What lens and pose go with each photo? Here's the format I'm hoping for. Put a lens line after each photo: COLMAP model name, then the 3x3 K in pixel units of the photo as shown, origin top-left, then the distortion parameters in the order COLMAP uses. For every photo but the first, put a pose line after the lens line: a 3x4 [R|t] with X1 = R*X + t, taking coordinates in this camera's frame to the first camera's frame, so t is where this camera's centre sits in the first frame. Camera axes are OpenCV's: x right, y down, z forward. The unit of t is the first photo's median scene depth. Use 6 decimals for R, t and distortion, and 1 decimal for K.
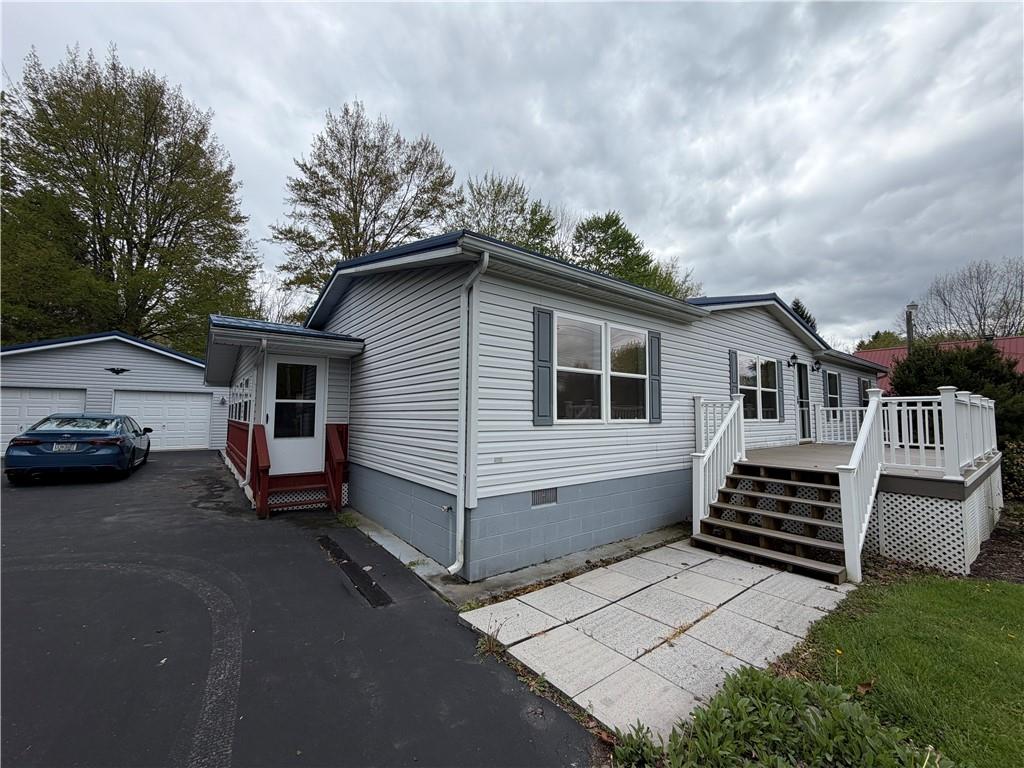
lens RADIAL K [[408.6, 0, 507.7], [0, 408.6, 388.4], [0, 0, 1]] dist [-0.001200, -0.000659]
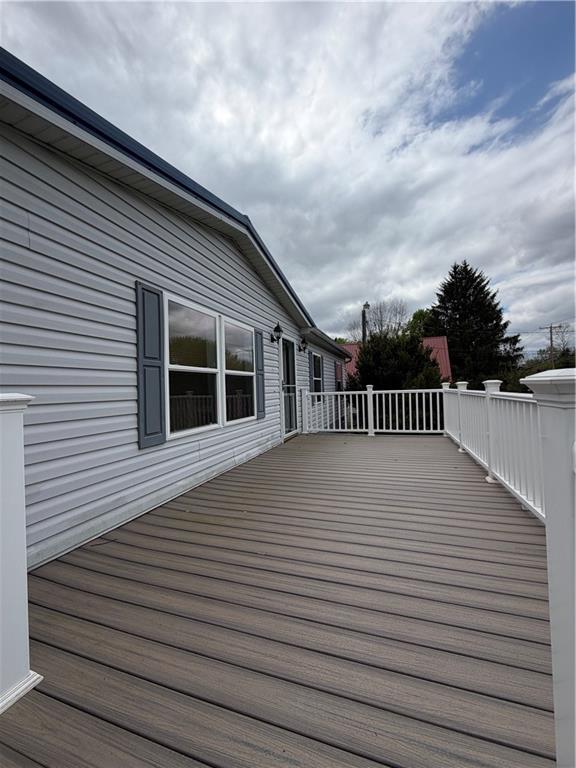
lens RADIAL K [[306.5, 0, 288.2], [0, 306.5, 384.8], [0, 0, 1]] dist [-0.001200, -0.000659]
pose [[0.834210, -0.023546, 0.550944, 0.374914], [-0.002443, 0.998920, 0.046391, -0.000568], [-0.551441, -0.040046, 0.833252, 0.478257]]
